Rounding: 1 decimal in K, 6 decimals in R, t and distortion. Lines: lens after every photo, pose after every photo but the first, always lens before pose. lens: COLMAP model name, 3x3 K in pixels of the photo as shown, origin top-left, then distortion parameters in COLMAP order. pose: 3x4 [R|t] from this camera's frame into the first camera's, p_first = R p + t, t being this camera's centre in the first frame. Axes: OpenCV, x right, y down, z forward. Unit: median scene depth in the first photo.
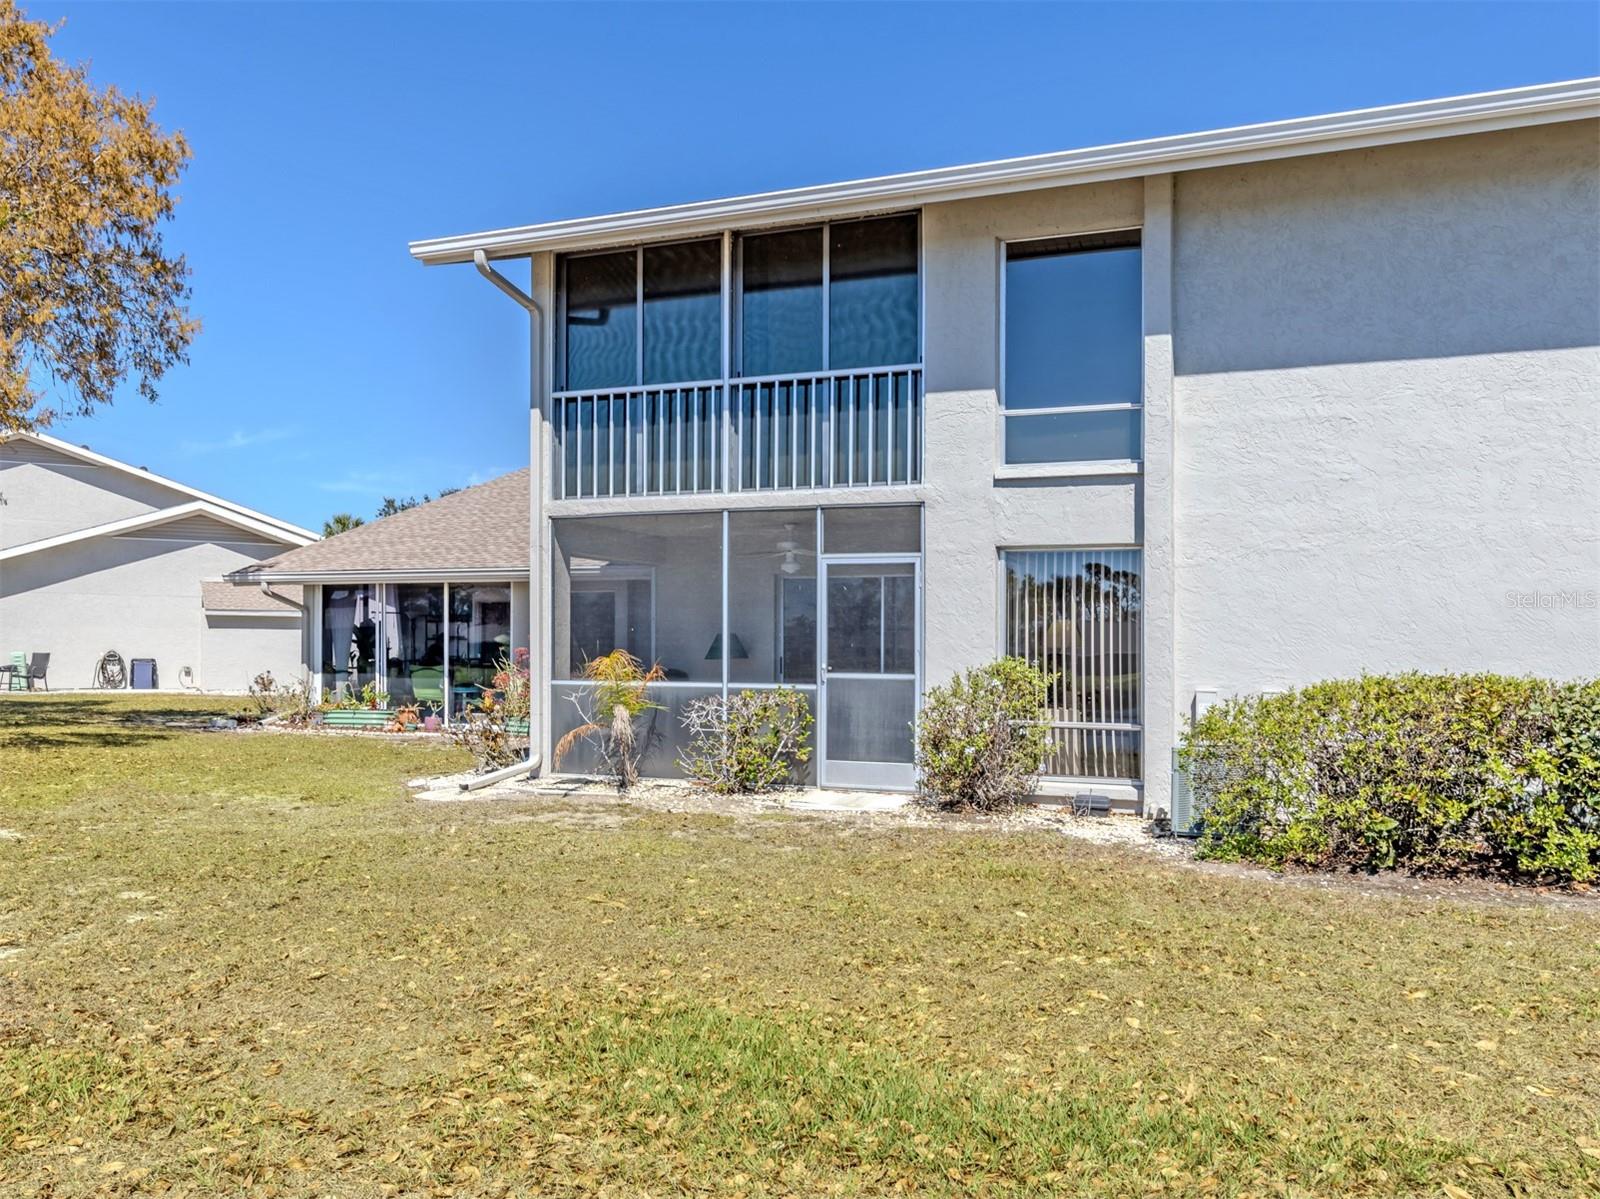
lens RADIAL K [[990.4, 0, 800.0], [0, 990.4, 599.5], [0, 0, 1]] dist [-0.000417, -0.002297]
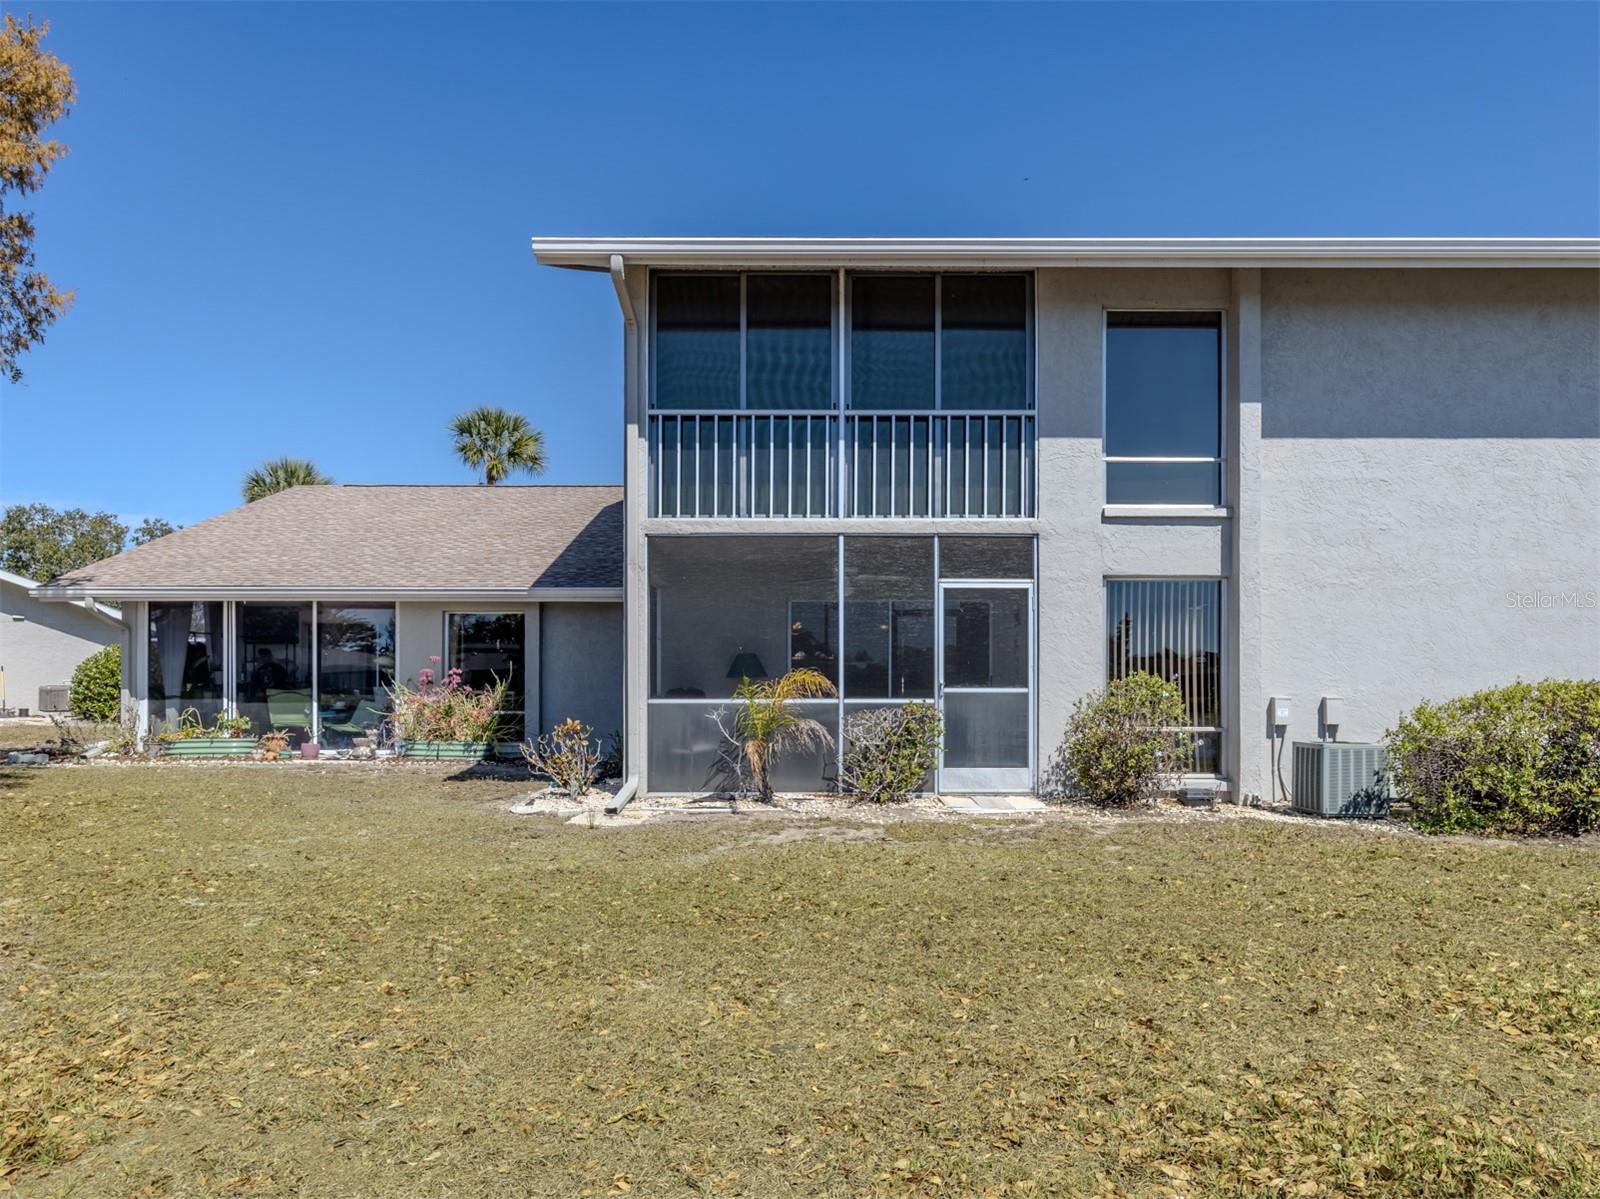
lens RADIAL K [[907.0, 0, 770.0], [0, 907.0, 624.1], [0, 0, 1]] dist [-0.000792, 0.000877]
pose [[0.955231, 0.011015, 0.295655, -0.454135], [-0.009865, 0.999937, -0.005381, 0.011716], [-0.295695, 0.002224, 0.955280, 0.107156]]
